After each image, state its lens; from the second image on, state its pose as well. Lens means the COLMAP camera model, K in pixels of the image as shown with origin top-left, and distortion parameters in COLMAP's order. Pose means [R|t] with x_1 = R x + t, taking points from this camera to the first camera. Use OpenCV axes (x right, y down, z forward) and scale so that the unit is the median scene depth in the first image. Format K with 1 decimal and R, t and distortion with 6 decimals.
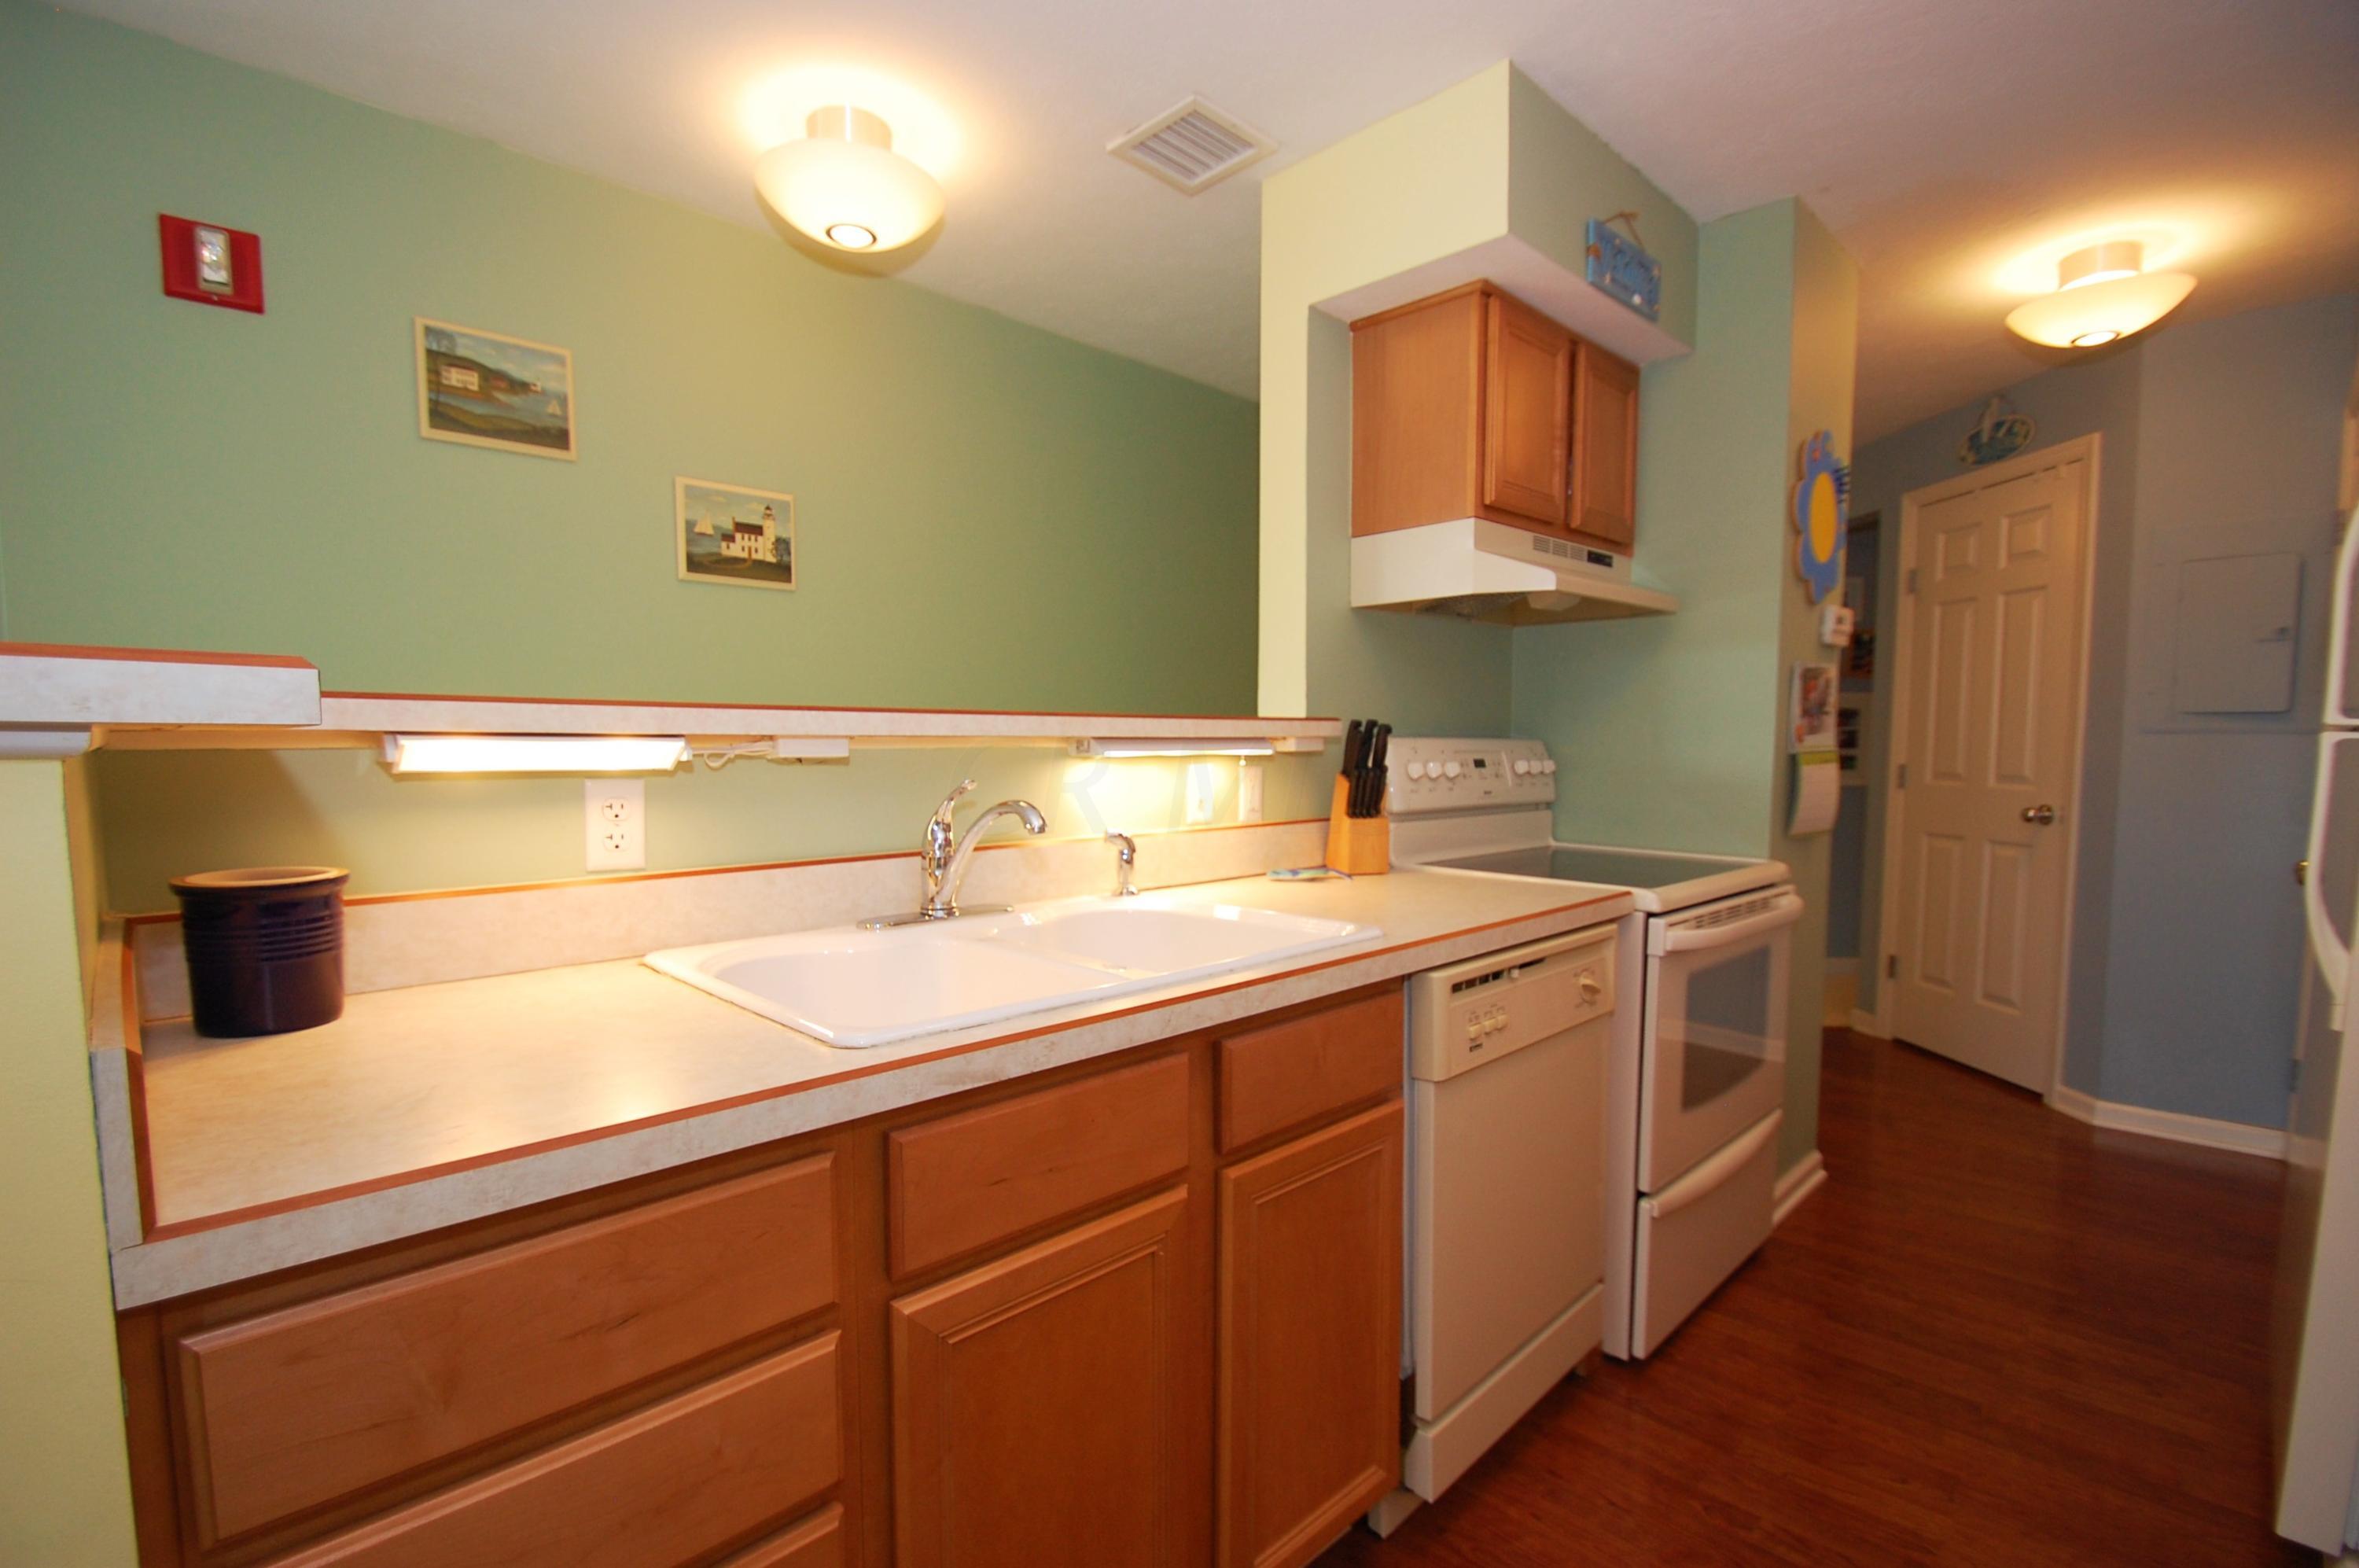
lens RADIAL K [[1065.2, 0, 1136.8], [0, 1065.2, 810.7], [0, 0, 1]] dist [0.012991, -0.017871]
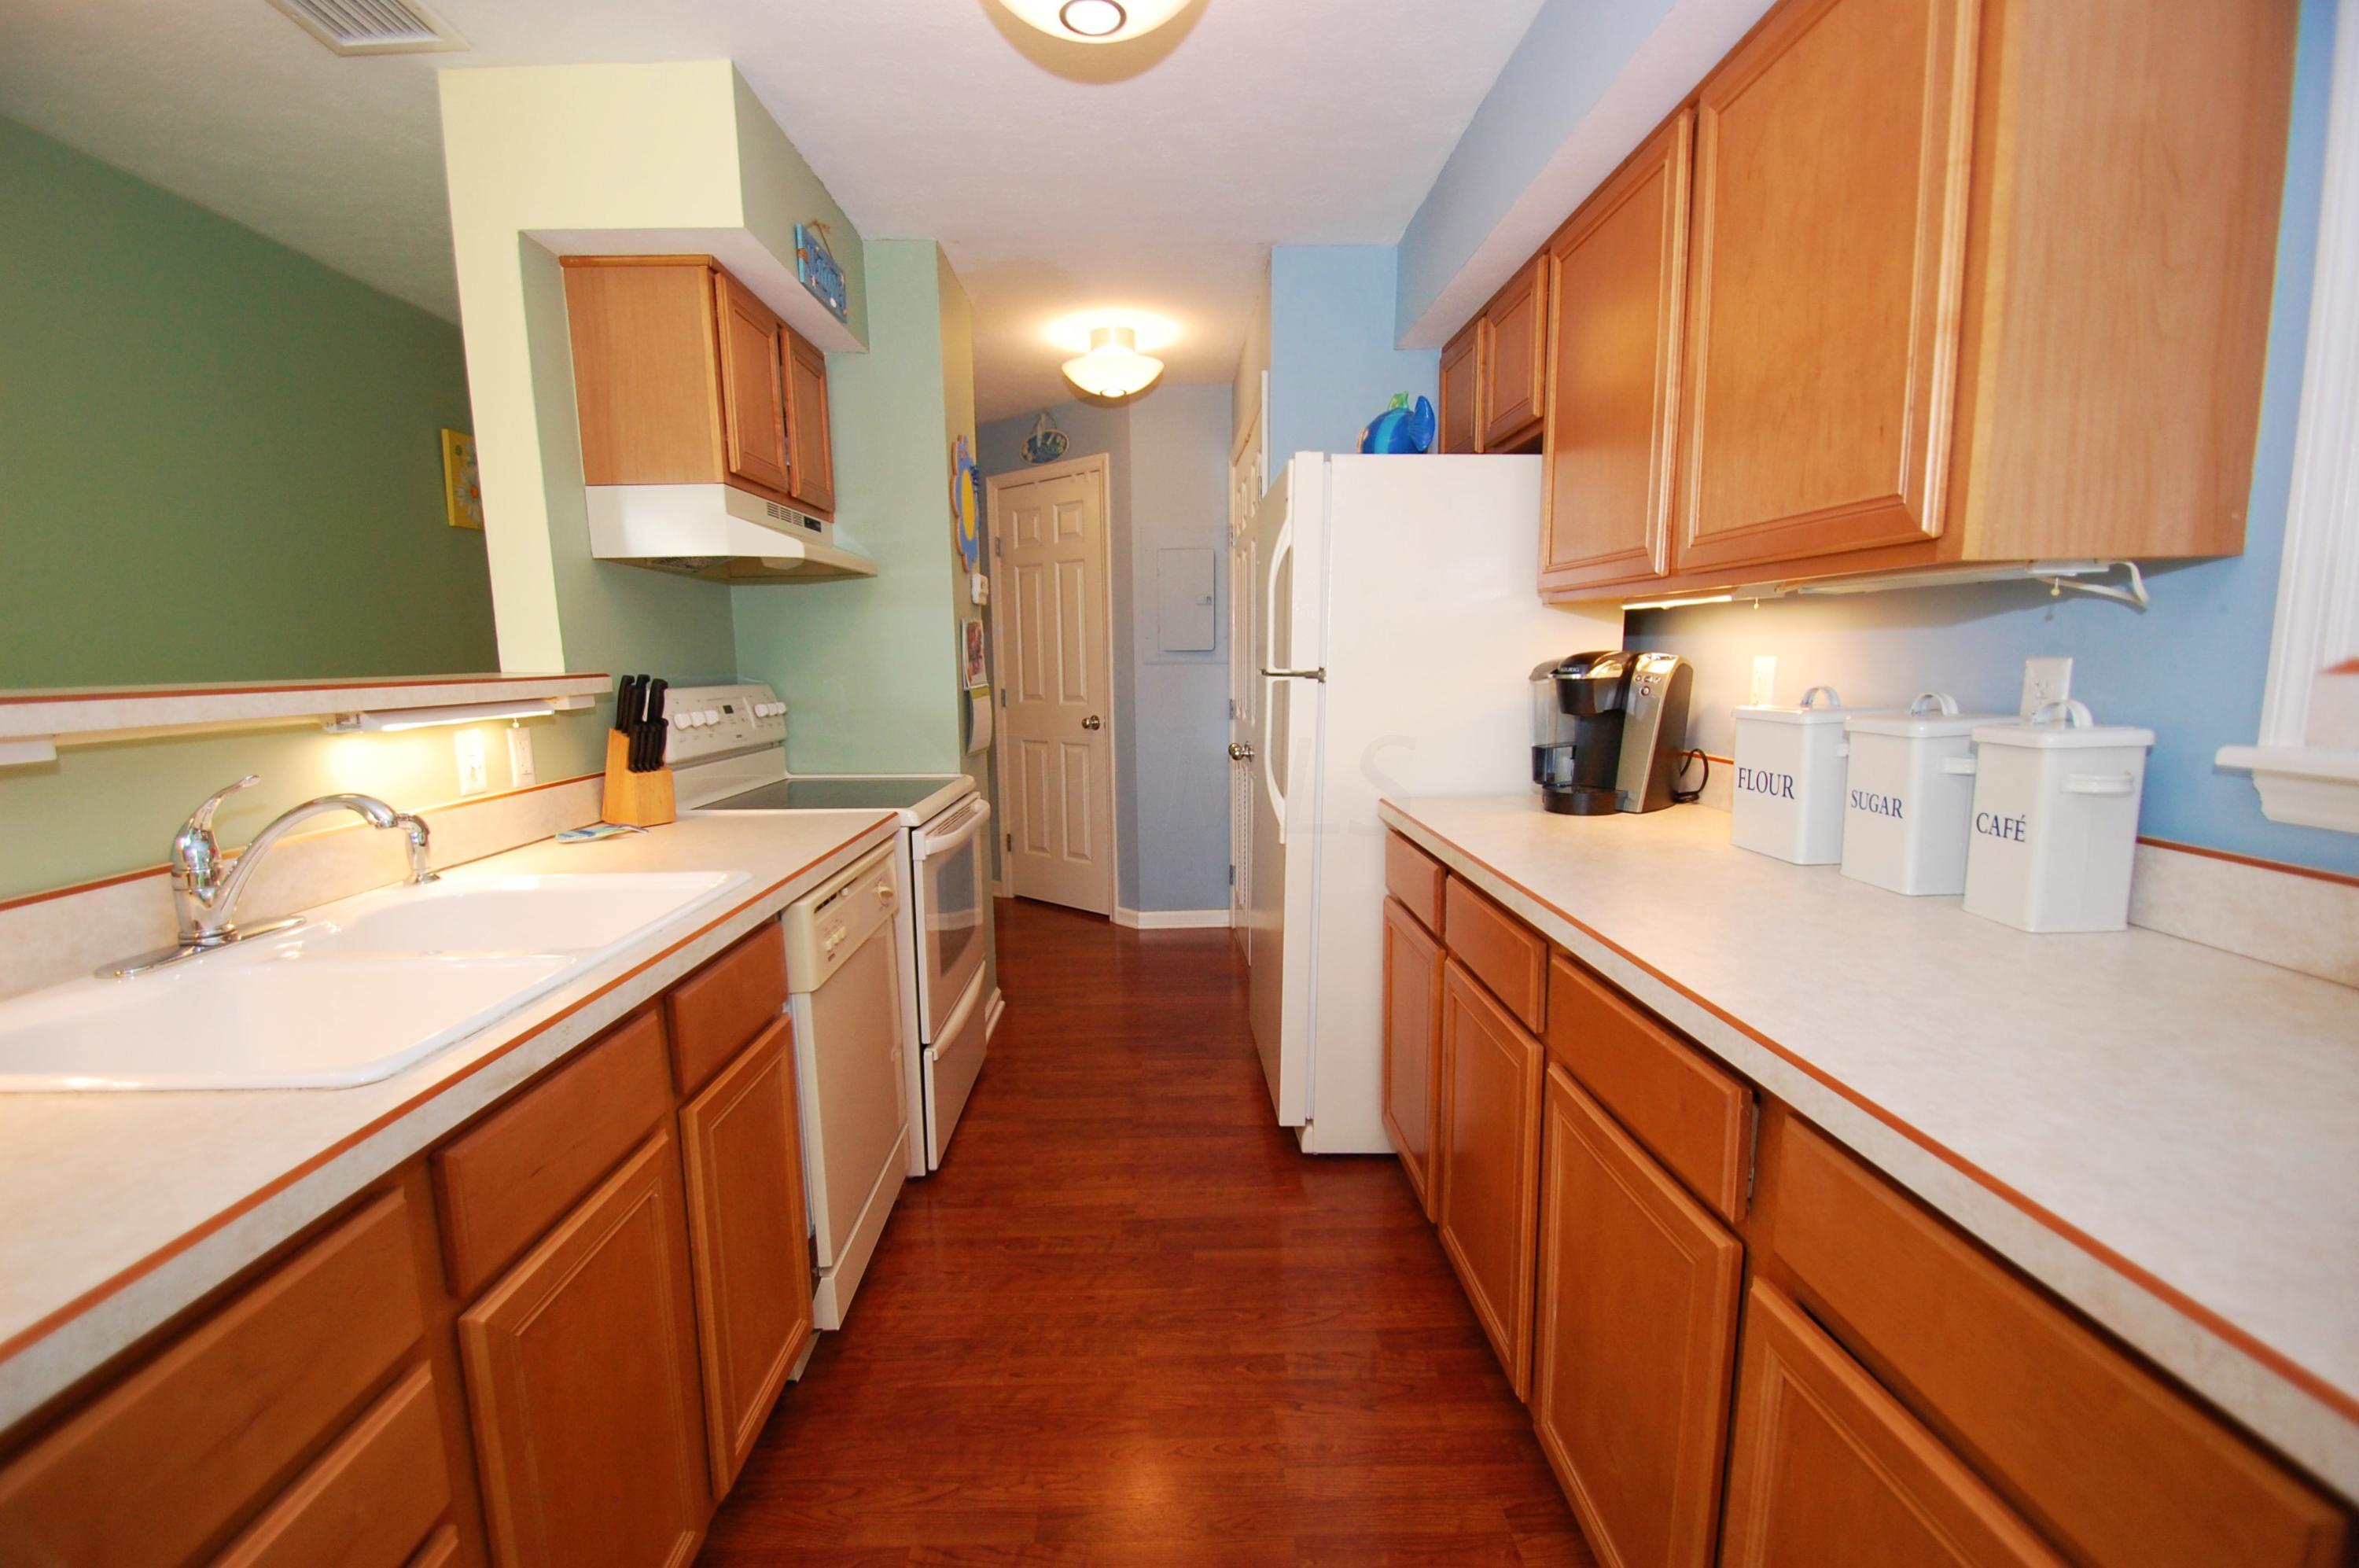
lens RADIAL K [[1030.9, 0, 1154.5], [0, 1030.9, 808.9], [0, 0, 1]] dist [0.016633, -0.018533]
pose [[0.694845, -0.116020, 0.709740, -0.155816], [0.064572, 0.992980, 0.099104, -0.023826], [-0.716255, -0.023032, 0.697458, -0.045077]]
